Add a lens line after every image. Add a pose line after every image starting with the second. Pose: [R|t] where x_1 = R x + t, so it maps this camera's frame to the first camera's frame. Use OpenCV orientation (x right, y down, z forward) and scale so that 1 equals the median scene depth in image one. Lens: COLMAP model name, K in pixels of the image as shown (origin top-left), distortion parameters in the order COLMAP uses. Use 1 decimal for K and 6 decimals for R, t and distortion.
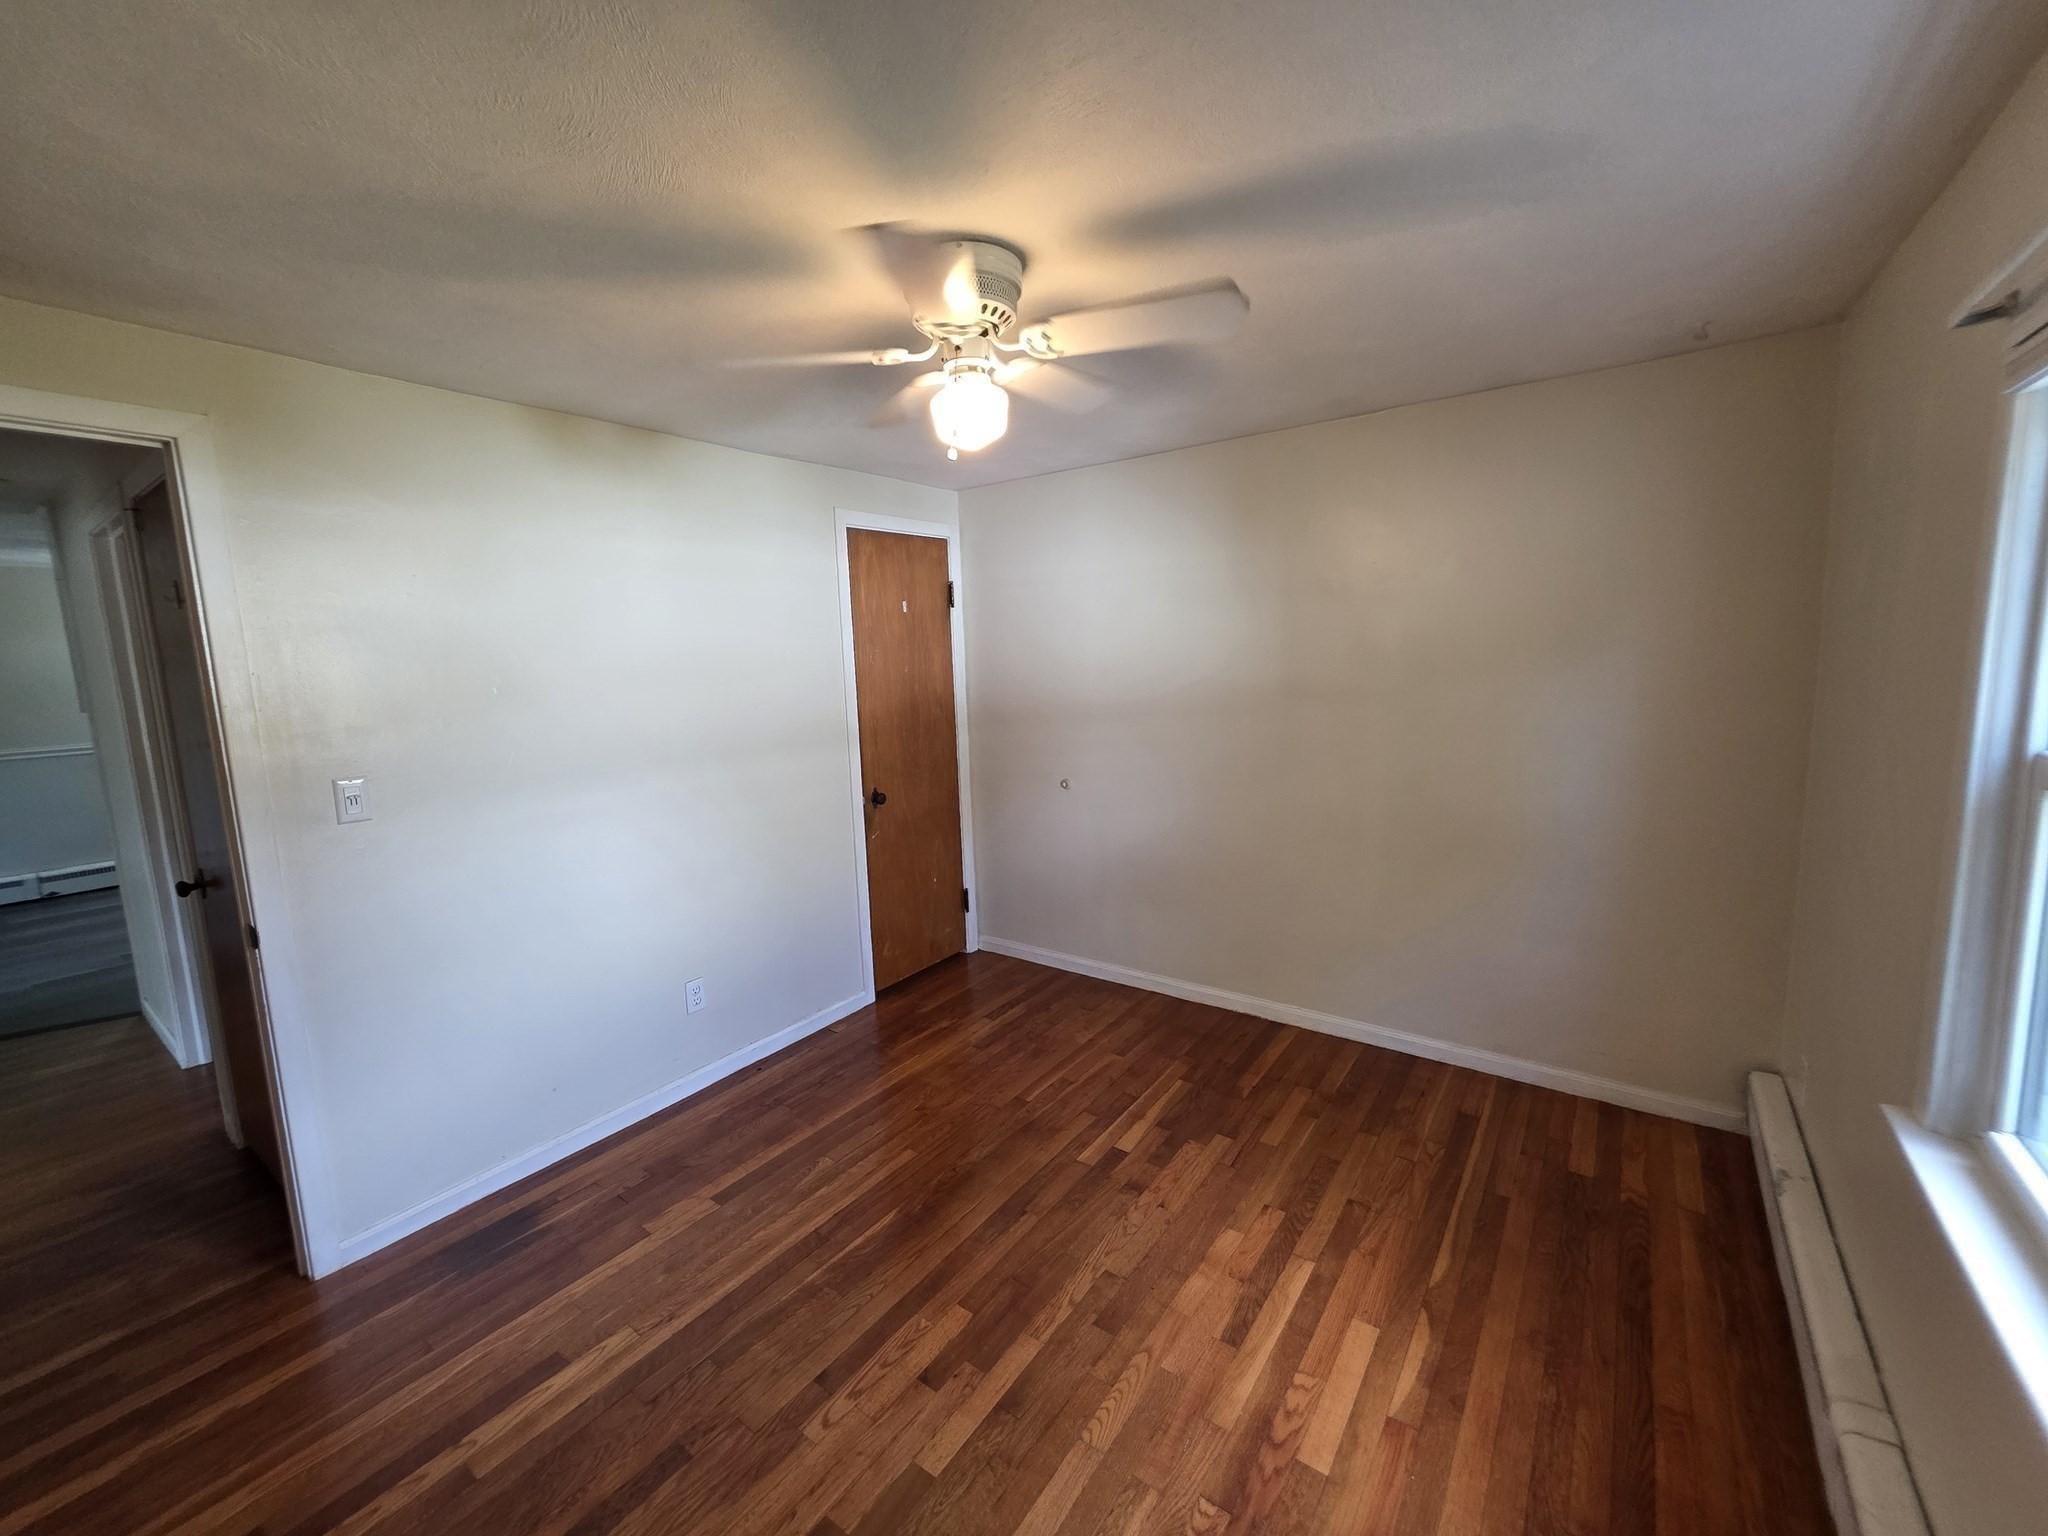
lens RADIAL K [[818.1, 0, 1015.7], [0, 818.1, 758.3], [0, 0, 1]] dist [0.001528, -0.000597]
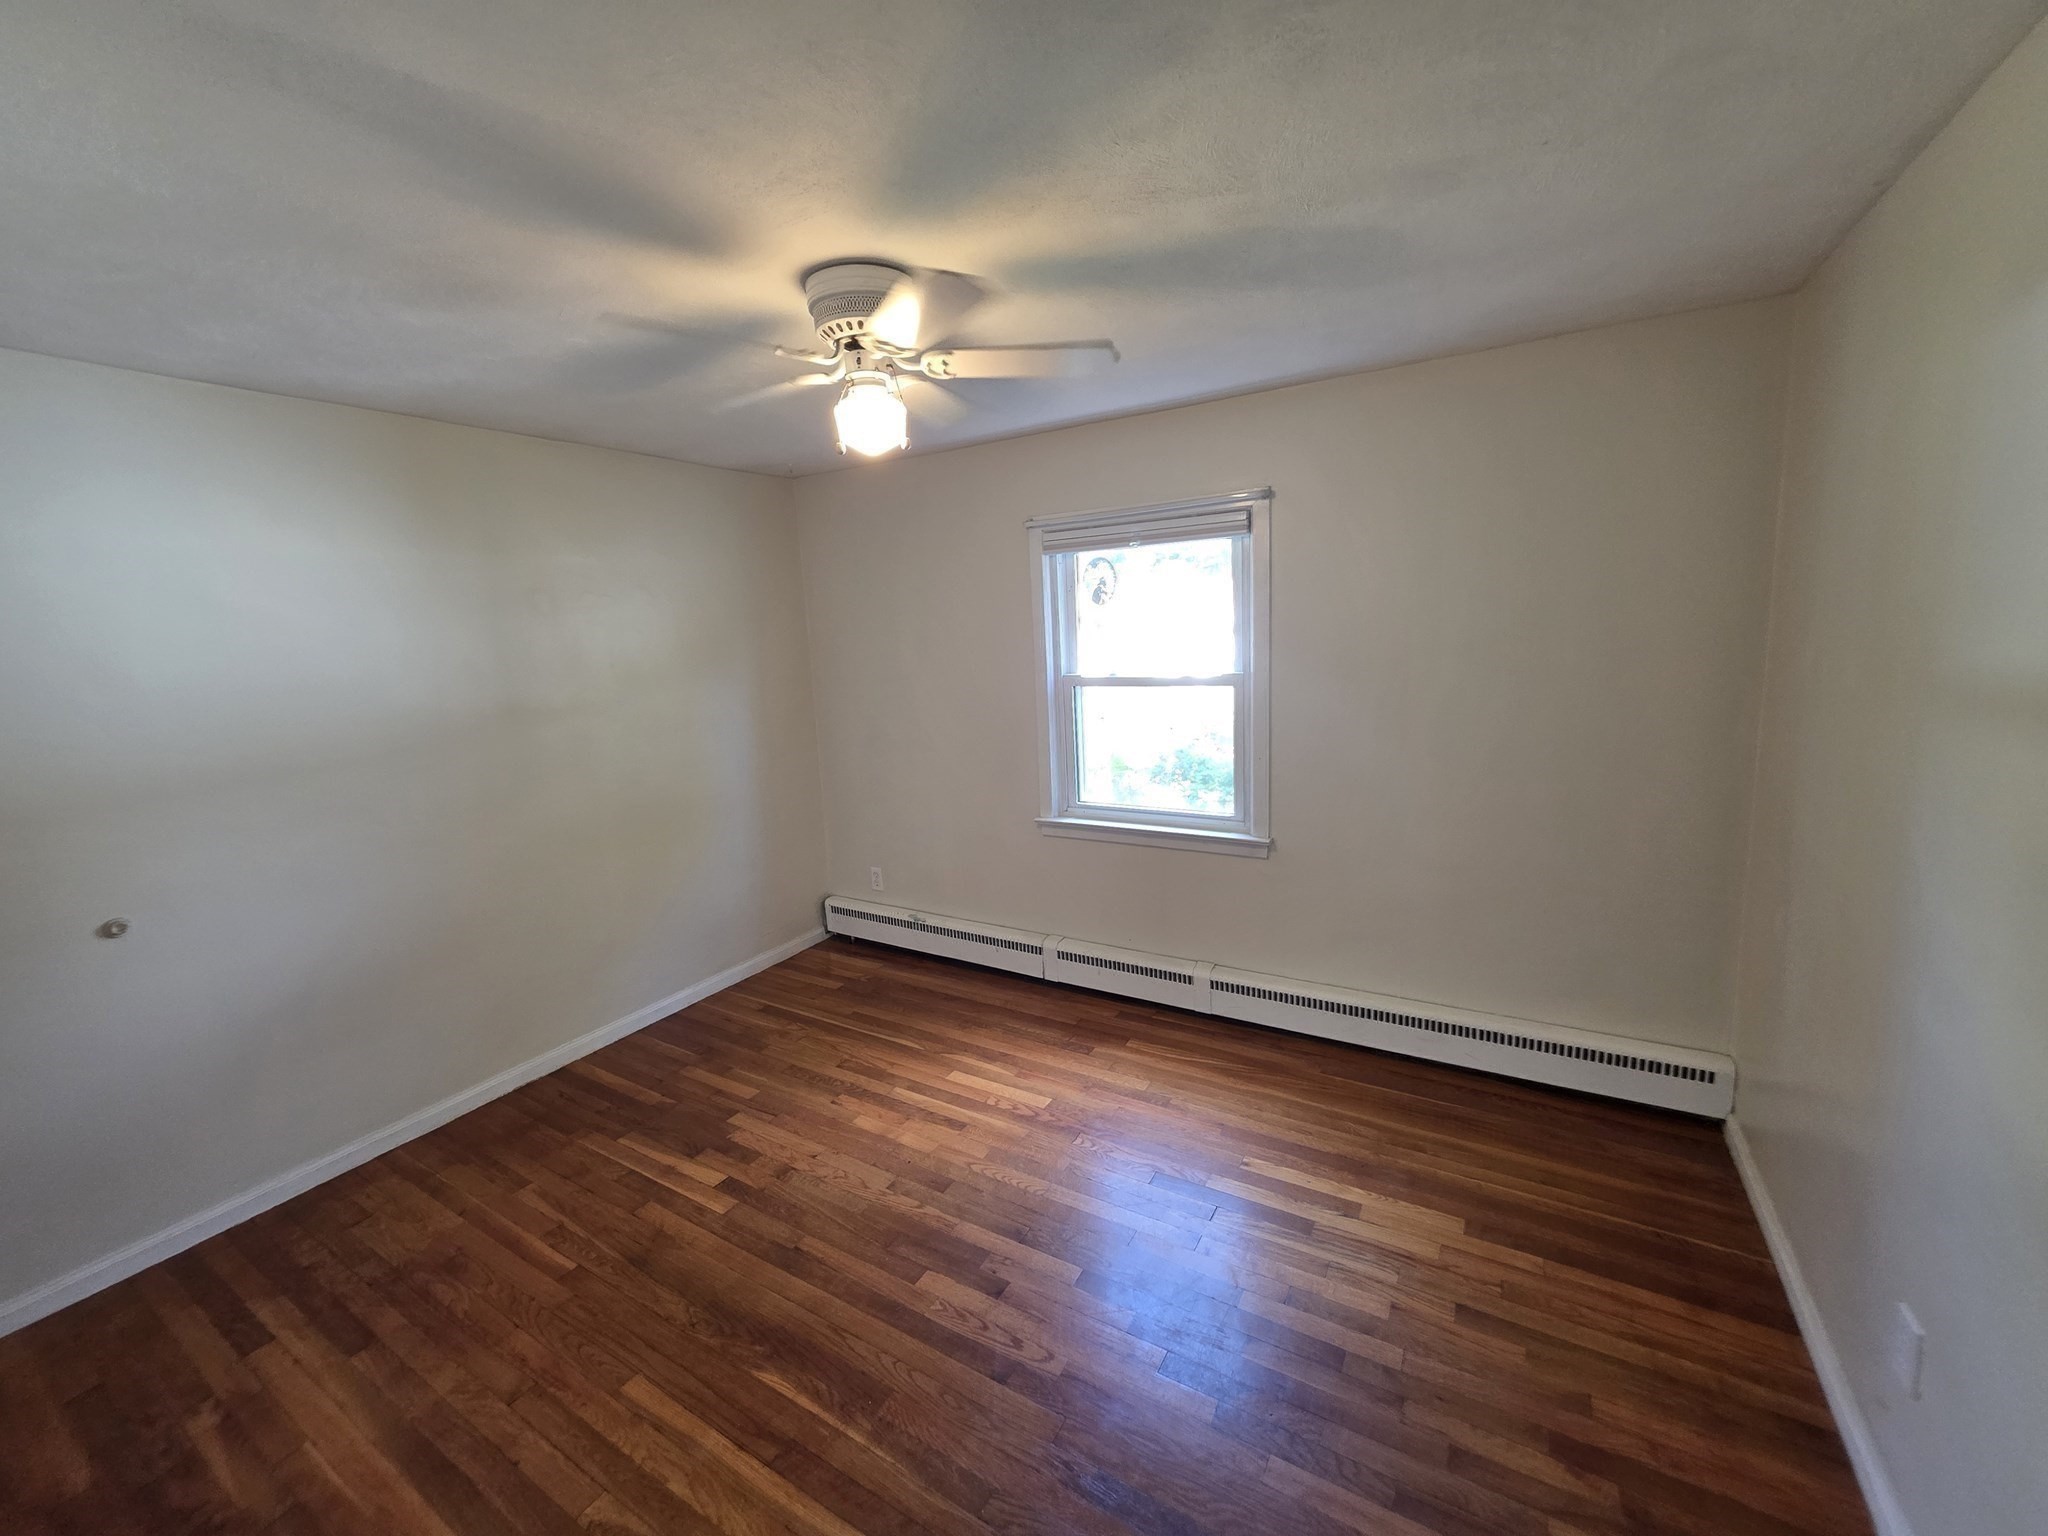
lens RADIAL K [[818.1, 0, 1015.7], [0, 818.1, 758.3], [0, 0, 1]] dist [0.001528, -0.000597]
pose [[-0.087027, -0.119366, 0.989029, -0.843108], [0.182893, 0.974007, 0.133646, -0.070232], [-0.979274, 0.192517, -0.062933, 0.679052]]
